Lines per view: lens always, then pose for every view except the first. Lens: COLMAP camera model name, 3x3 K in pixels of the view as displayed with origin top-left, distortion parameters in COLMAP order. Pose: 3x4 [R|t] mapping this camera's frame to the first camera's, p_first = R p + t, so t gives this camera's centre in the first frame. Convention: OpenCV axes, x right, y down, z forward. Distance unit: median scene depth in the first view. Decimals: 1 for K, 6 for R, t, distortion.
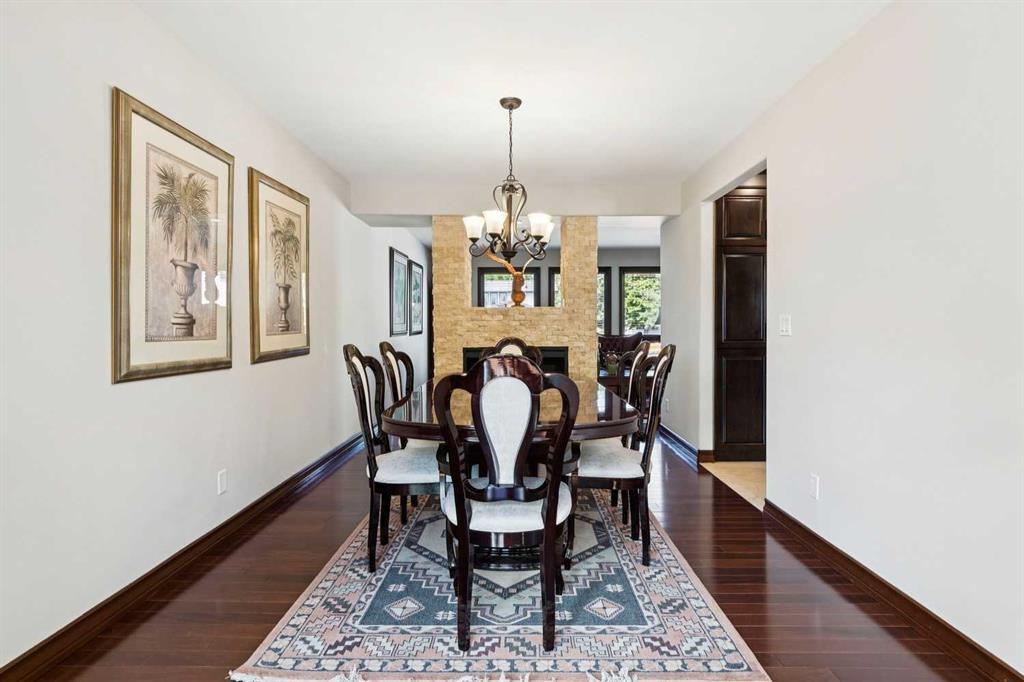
lens RADIAL K [[556.9, 0, 514.1], [0, 556.9, 334.7], [0, 0, 1]] dist [-0.000547, -0.000165]
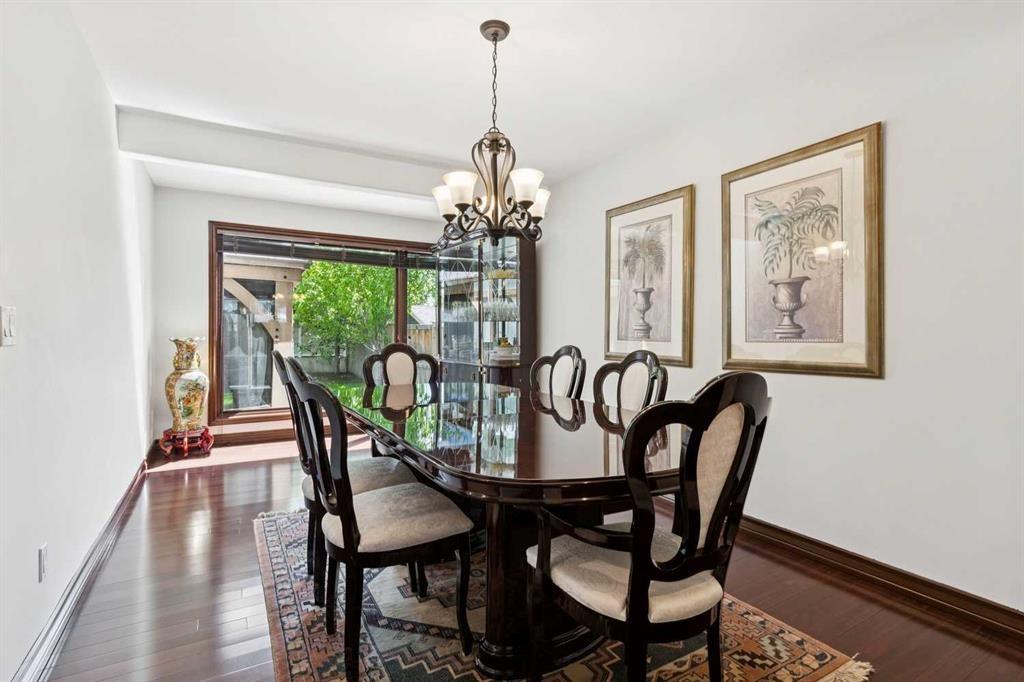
lens RADIAL K [[495.3, 0, 515.9], [0, 495.3, 335.5], [0, 0, 1]] dist [-0.000485, -0.000166]
pose [[-0.861792, -0.002421, -0.507256, 0.375082], [-0.015045, 0.999671, 0.020788, -0.026305], [0.507038, 0.025546, -0.861545, 1.942997]]
